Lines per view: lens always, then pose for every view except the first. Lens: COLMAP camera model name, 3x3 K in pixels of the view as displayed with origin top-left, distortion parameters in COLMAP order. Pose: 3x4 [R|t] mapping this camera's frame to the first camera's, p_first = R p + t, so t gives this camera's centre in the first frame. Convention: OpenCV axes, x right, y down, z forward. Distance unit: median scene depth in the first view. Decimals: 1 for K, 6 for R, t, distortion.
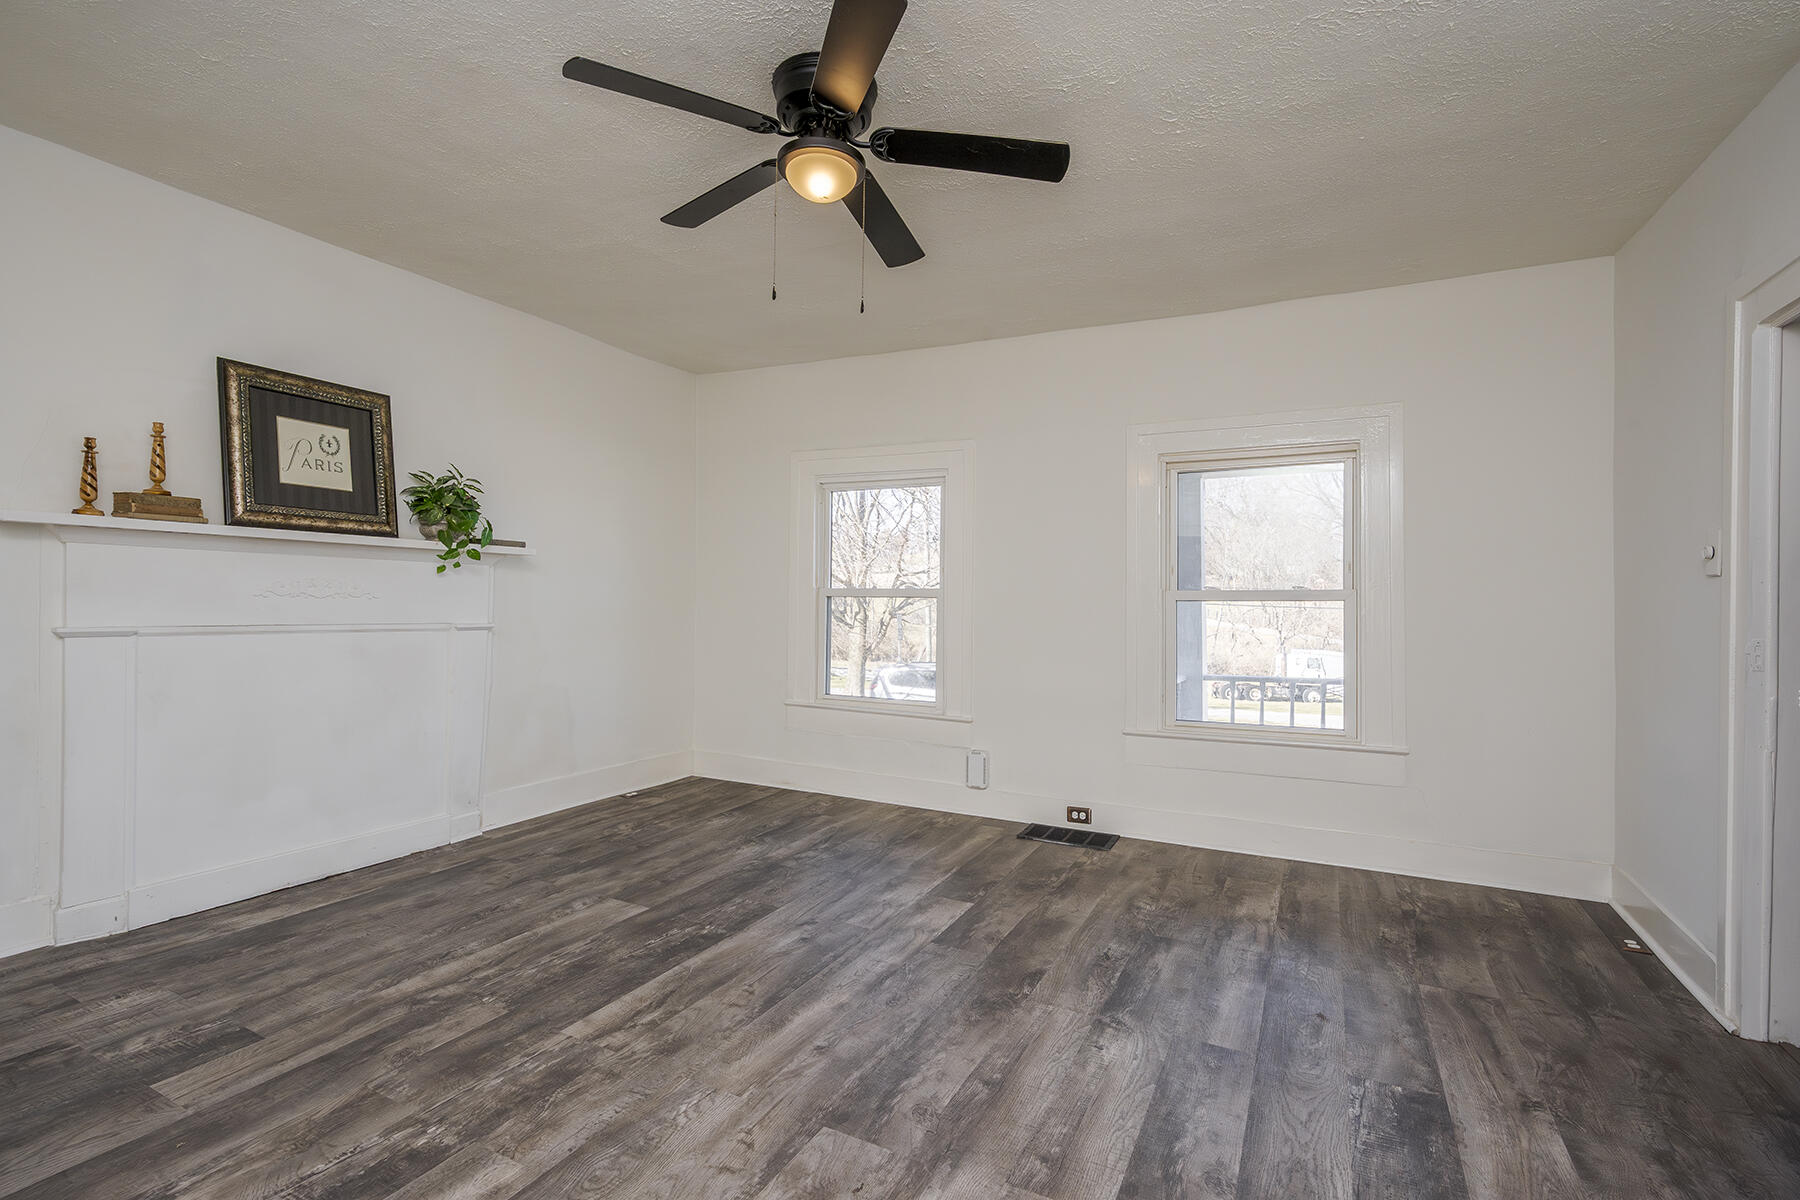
lens RADIAL K [[816.8, 0, 901.6], [0, 816.8, 597.7], [0, 0, 1]] dist [0.001228, 0.000362]
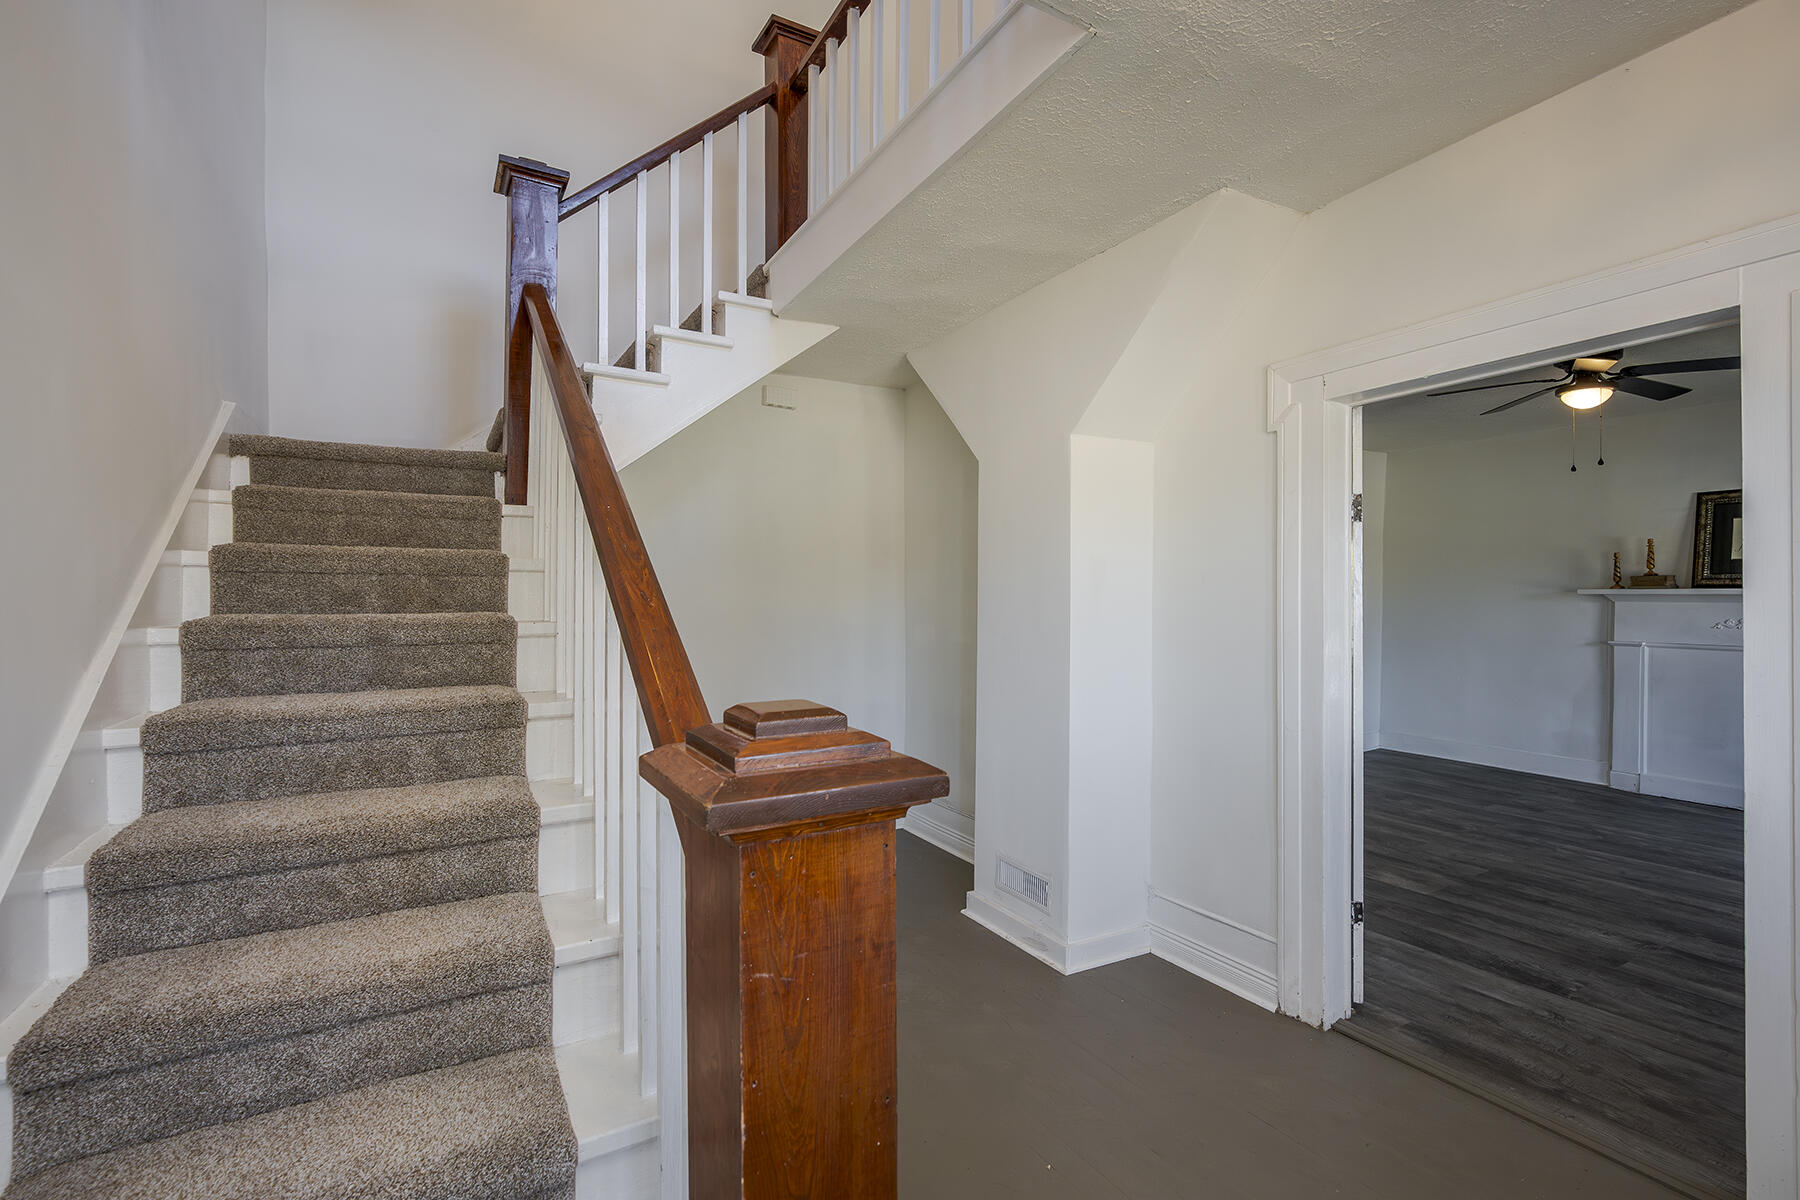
lens RADIAL K [[816.8, 0, 899.4], [0, 816.8, 605.9], [0, 0, 1]] dist [0.001228, 0.000362]
pose [[-0.551907, -0.008853, -0.833858, 2.313601], [-0.000919, 0.999949, -0.010008, -0.041357], [0.833905, -0.004757, -0.551888, 0.777733]]
